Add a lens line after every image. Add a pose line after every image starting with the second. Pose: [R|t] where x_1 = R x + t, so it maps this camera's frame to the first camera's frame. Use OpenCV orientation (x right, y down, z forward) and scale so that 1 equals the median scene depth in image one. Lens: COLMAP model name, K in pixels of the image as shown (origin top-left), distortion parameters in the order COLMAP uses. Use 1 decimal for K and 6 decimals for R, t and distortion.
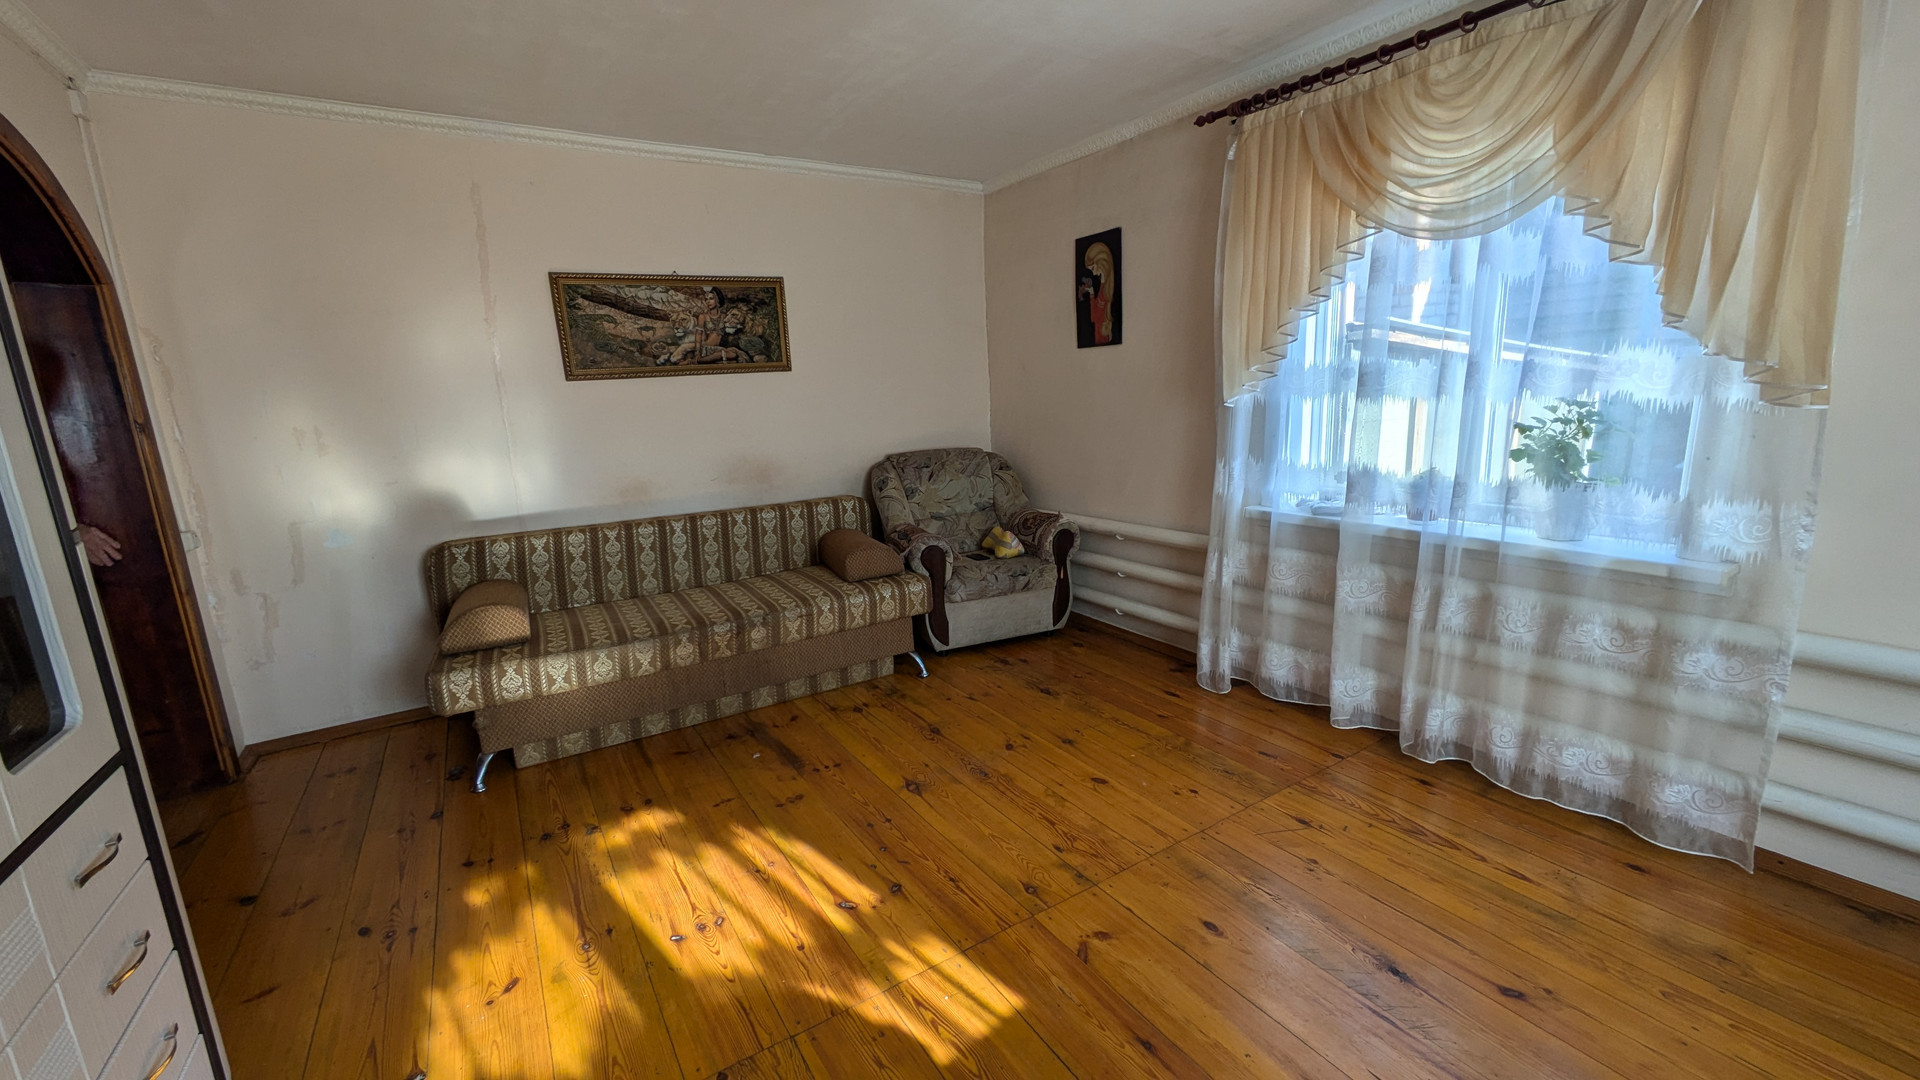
lens RADIAL K [[756.1, 0, 964.6], [0, 756.1, 532.6], [0, 0, 1]] dist [-0.004116, 0.000184]
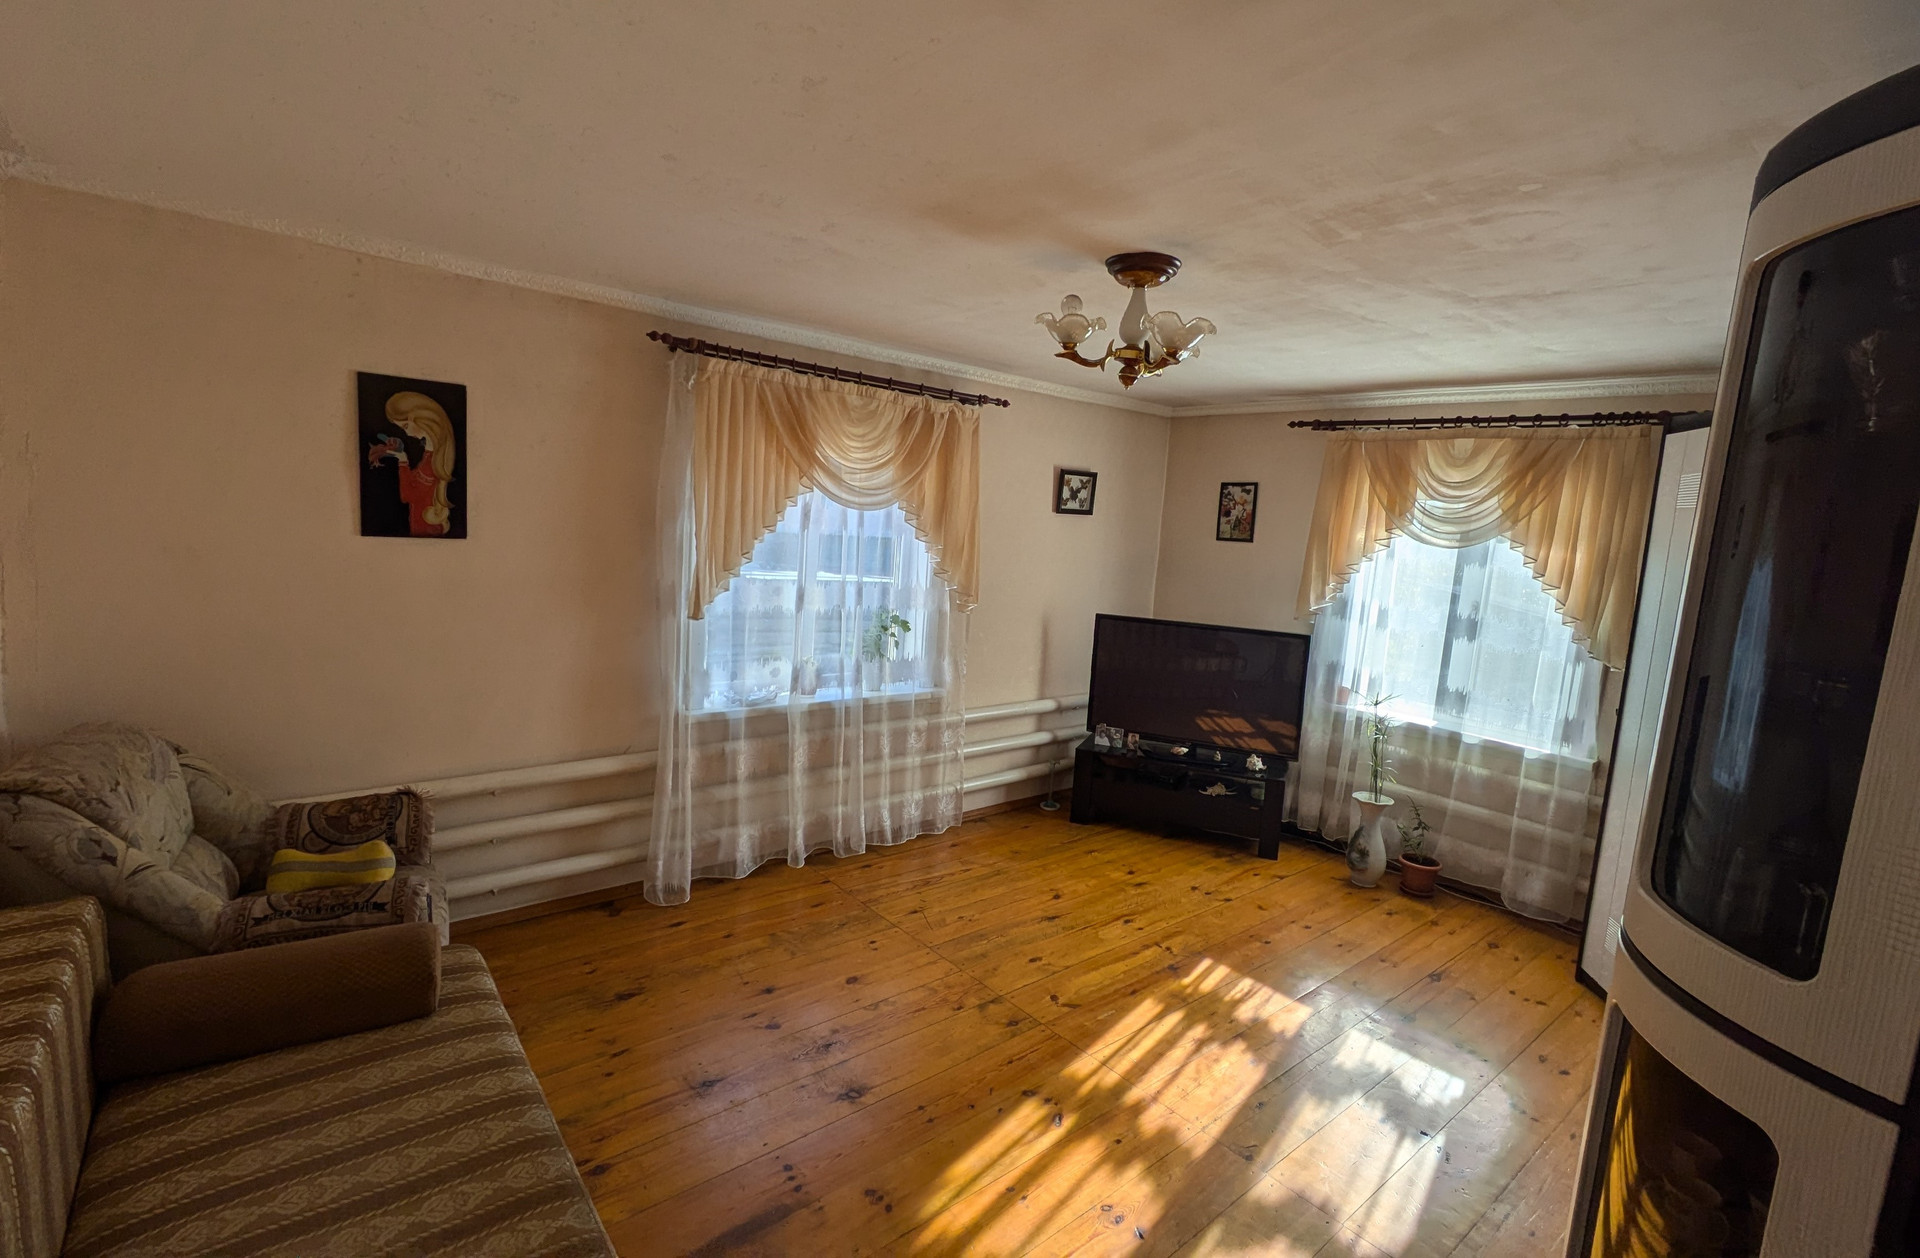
lens RADIAL K [[903.3, 0, 955.9], [0, 903.3, 625.6], [0, 0, 1]] dist [0.017570, -0.000065]
pose [[-0.137726, -0.077258, 0.987453, -1.154658], [0.136061, 0.986026, 0.096123, -0.286801], [-0.981081, 0.147592, -0.125289, 1.007282]]
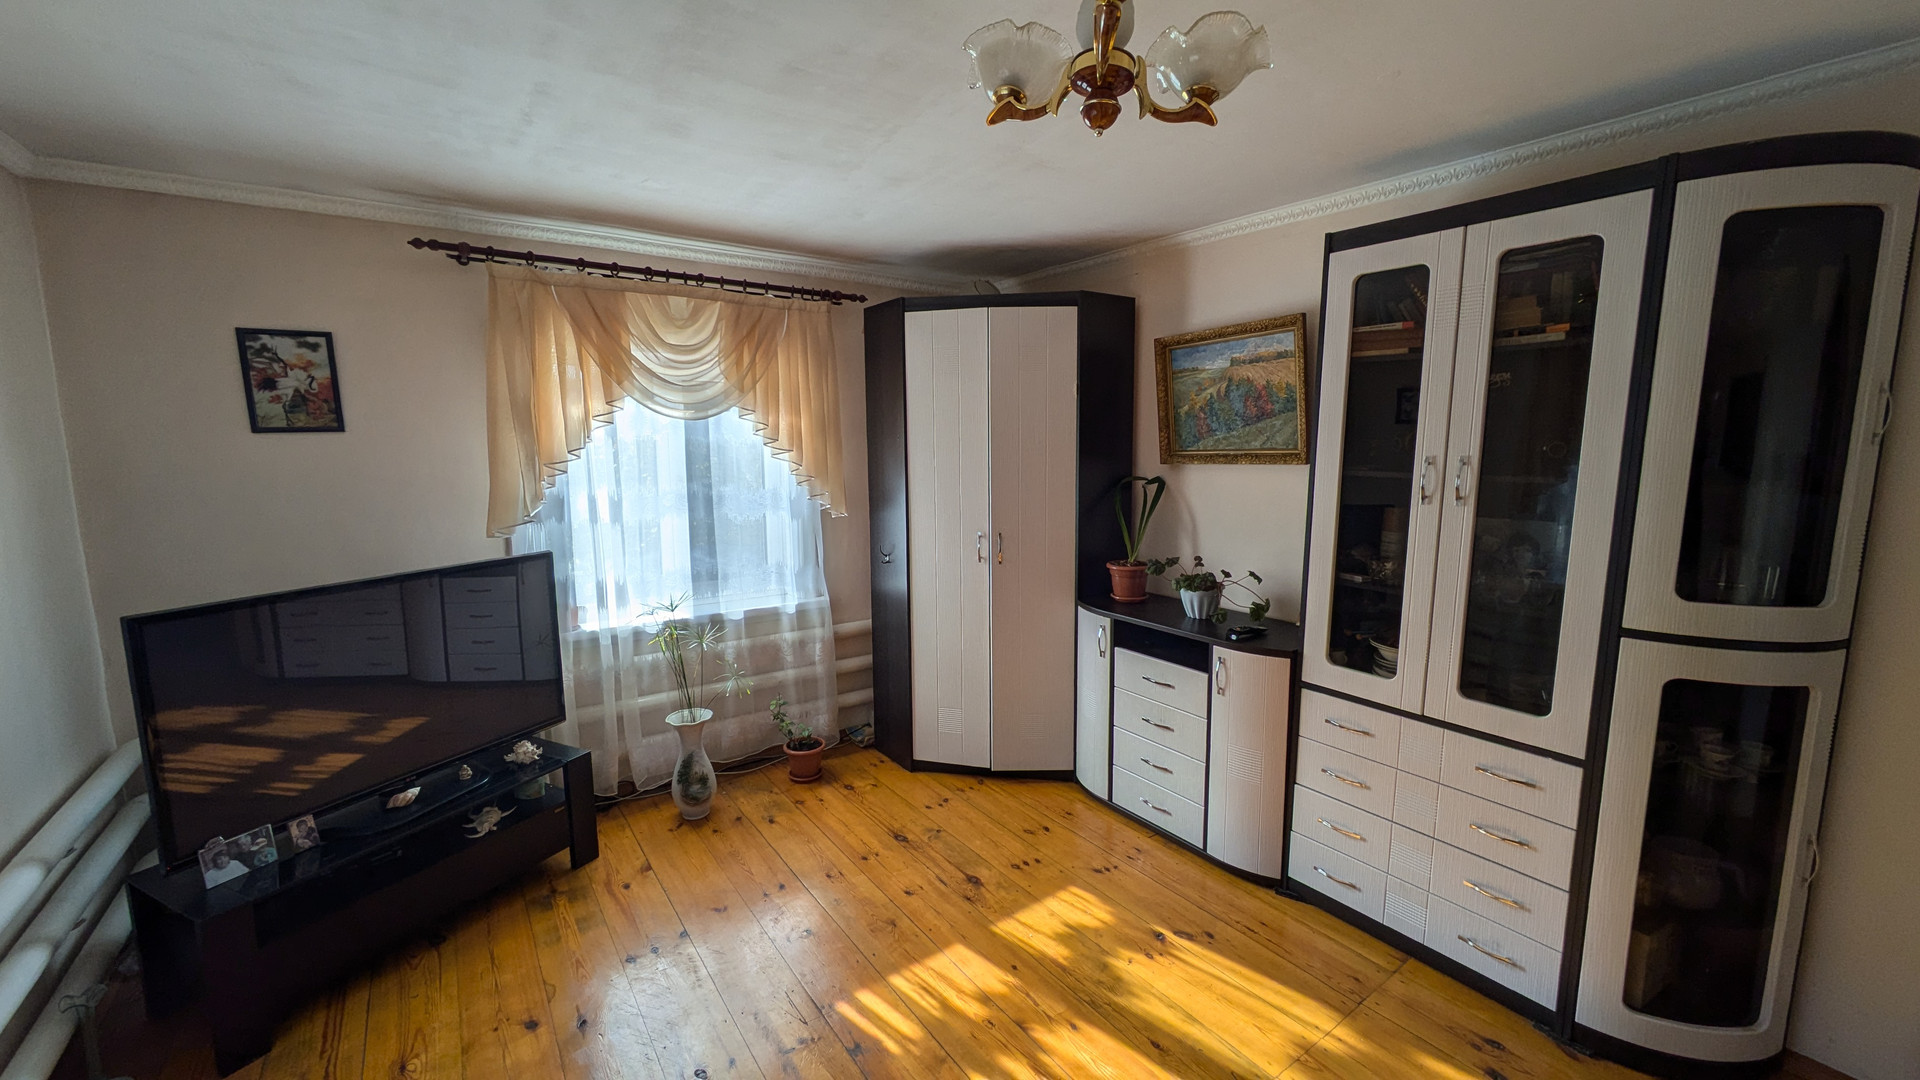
lens RADIAL K [[756.1, 0, 963.0], [0, 756.1, 532.8], [0, 0, 1]] dist [-0.004116, 0.000184]
pose [[-0.996396, 0.064200, -0.055432, -0.102525], [0.042438, 0.943186, 0.329544, -0.352894], [0.073440, 0.326004, -0.942511, 1.143847]]
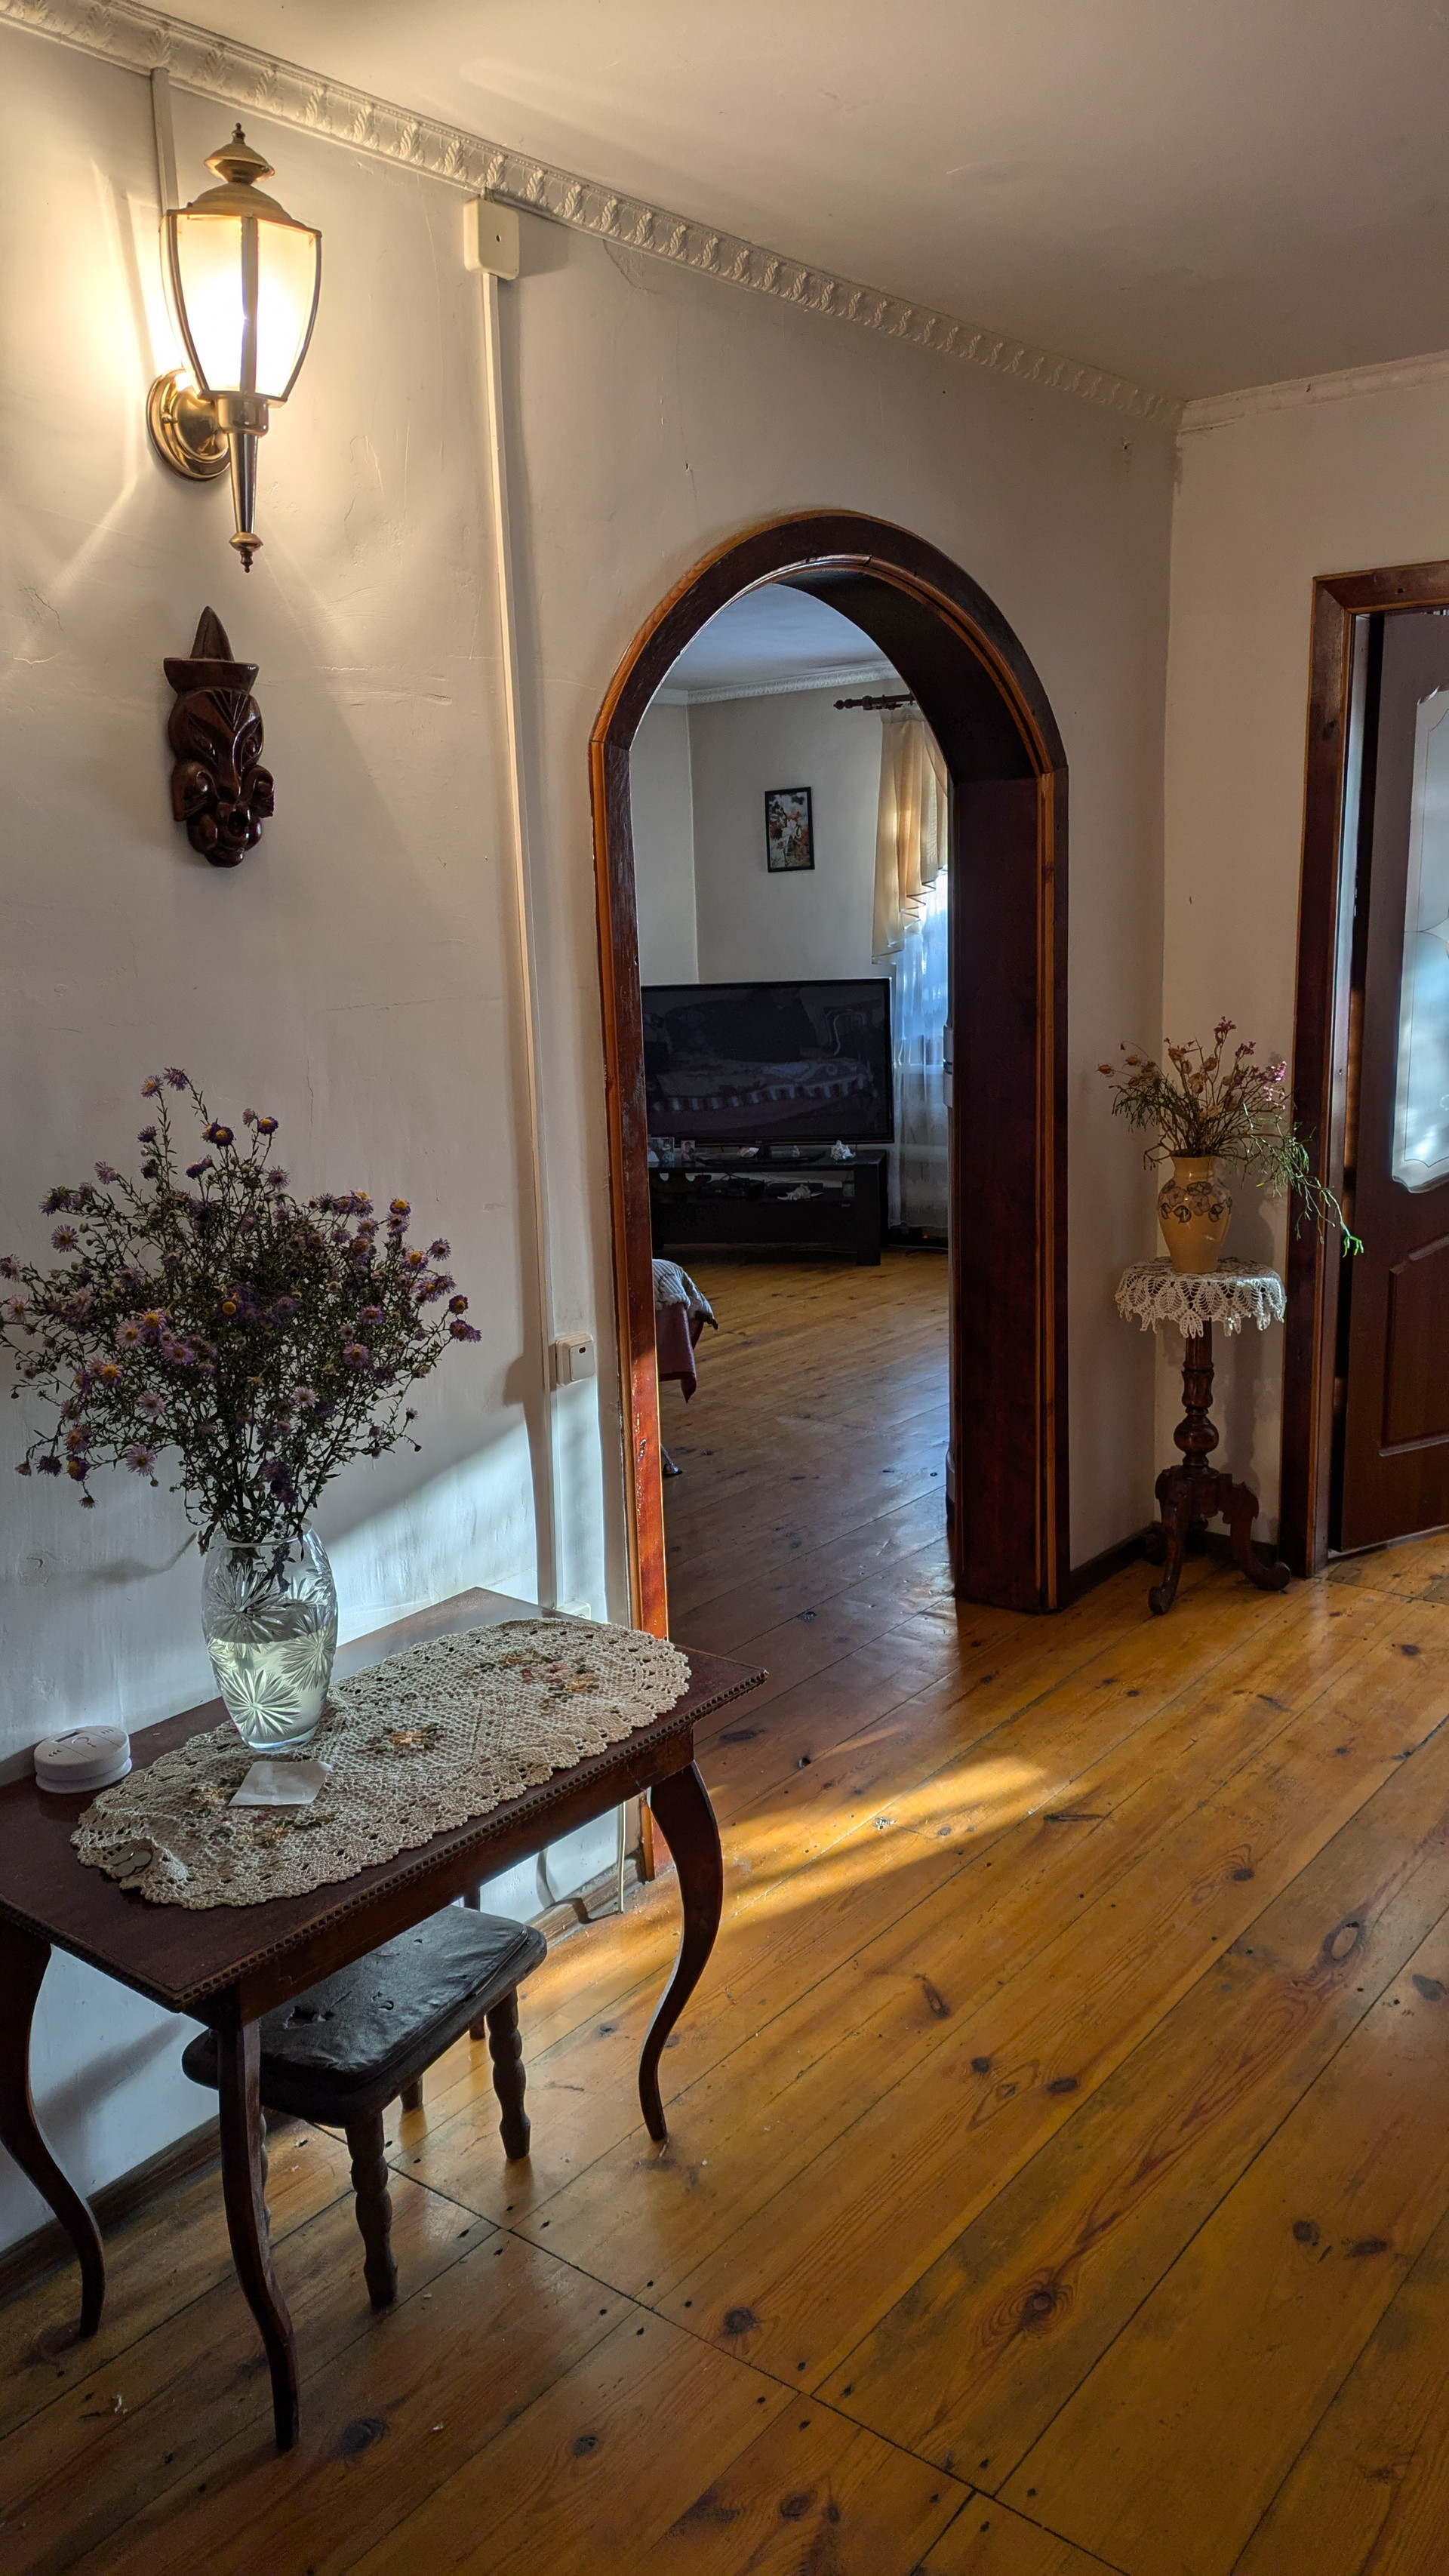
lens RADIAL K [[1876.3, 0, 718.6], [0, 1876.3, 1287.1], [0, 0, 1]] dist [0.006904, -0.011210]
pose [[-0.326479, -0.121217, 0.937400, -2.097896], [0.235127, 0.950153, 0.204757, -0.208512], [-0.915493, 0.287256, -0.281703, 1.271509]]
